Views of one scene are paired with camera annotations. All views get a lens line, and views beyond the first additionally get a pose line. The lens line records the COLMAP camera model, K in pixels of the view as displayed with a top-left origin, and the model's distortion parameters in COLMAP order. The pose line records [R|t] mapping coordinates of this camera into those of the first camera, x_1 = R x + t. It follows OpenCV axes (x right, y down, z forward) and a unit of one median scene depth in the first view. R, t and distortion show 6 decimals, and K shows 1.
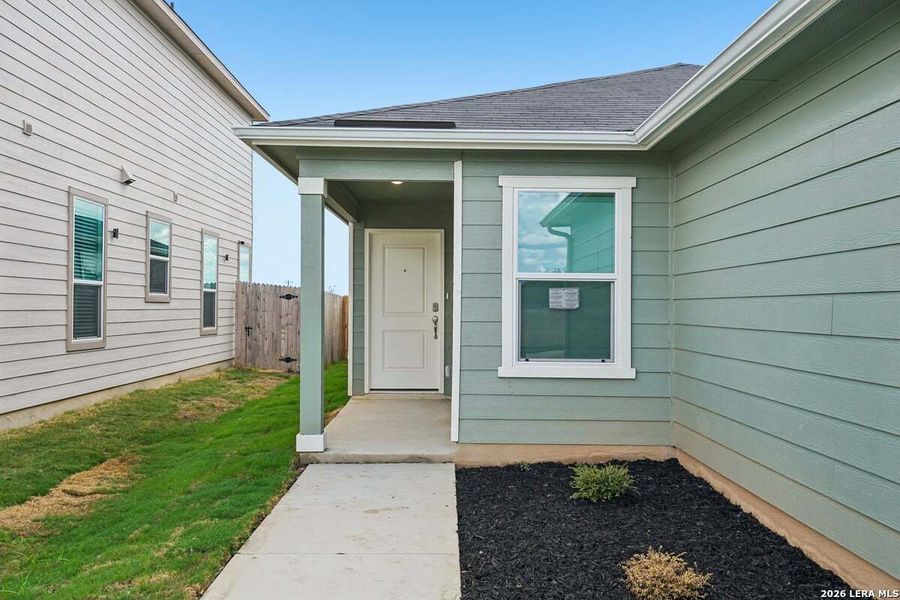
lens RADIAL K [[839.0, 0, 453.5], [0, 839.0, 301.0], [0, 0, 1]] dist [0.093106, 0.000000]
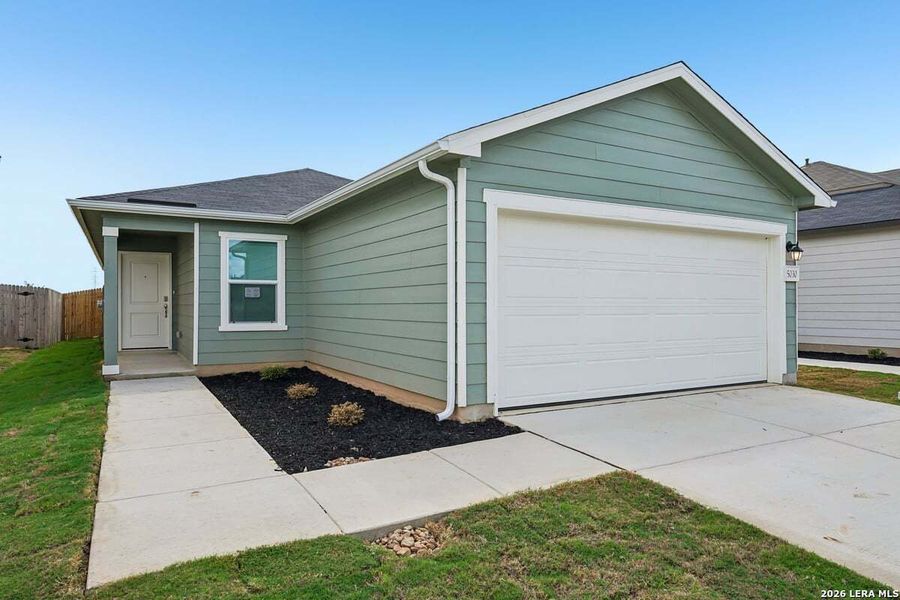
lens RADIAL K [[547.4, 0, 448.1], [0, 547.4, 302.5], [0, 0, 1]] dist [-0.010397, 0.009804]
pose [[0.873227, -0.006240, 0.487274, -0.102483], [0.002267, 0.999959, 0.008743, 0.010742], [-0.487308, -0.006530, 0.873206, -0.401462]]
